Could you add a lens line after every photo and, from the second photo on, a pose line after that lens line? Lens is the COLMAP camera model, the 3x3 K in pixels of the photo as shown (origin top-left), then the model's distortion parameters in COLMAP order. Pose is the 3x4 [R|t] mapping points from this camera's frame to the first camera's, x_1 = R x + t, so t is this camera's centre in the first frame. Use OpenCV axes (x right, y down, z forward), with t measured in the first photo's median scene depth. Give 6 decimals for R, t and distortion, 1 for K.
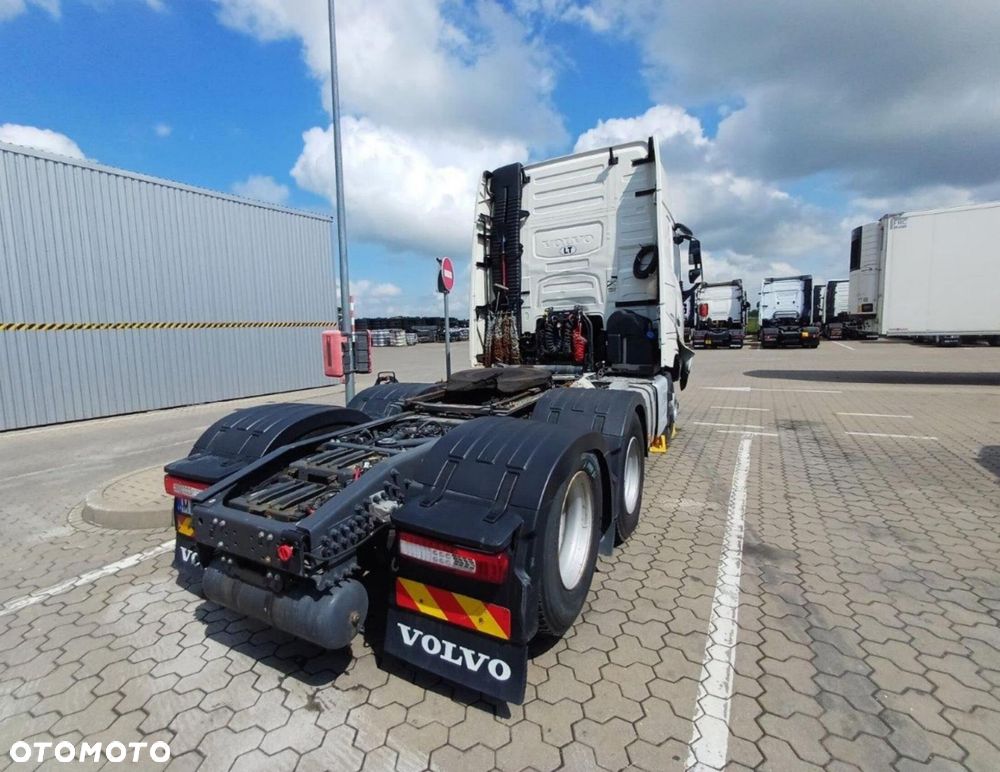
lens RADIAL K [[466.4, 0, 492.5], [0, 466.4, 374.4], [0, 0, 1]] dist [0.014466, -0.006124]
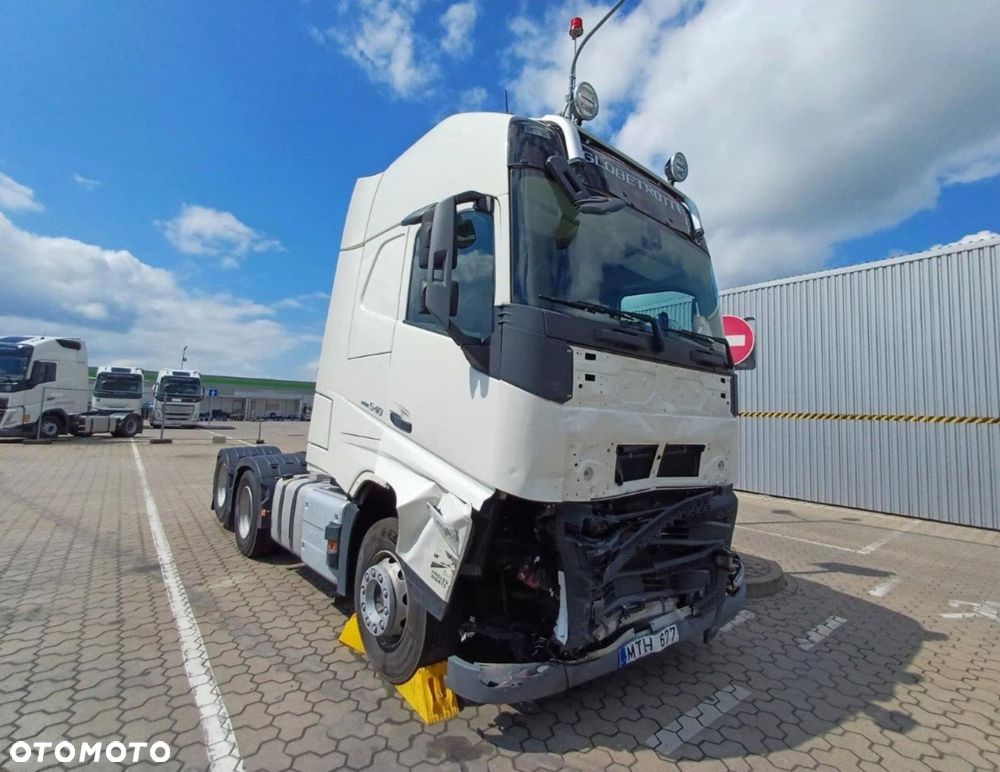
lens RADIAL K [[466.4, 0, 485.0], [0, 466.4, 376.5], [0, 0, 1]] dist [0.014466, -0.006124]
pose [[-0.379552, -0.062205, -0.923077, 0.951517], [-0.121670, 0.992428, -0.016850, -0.187334], [0.917135, 0.105916, -0.384246, 1.504293]]
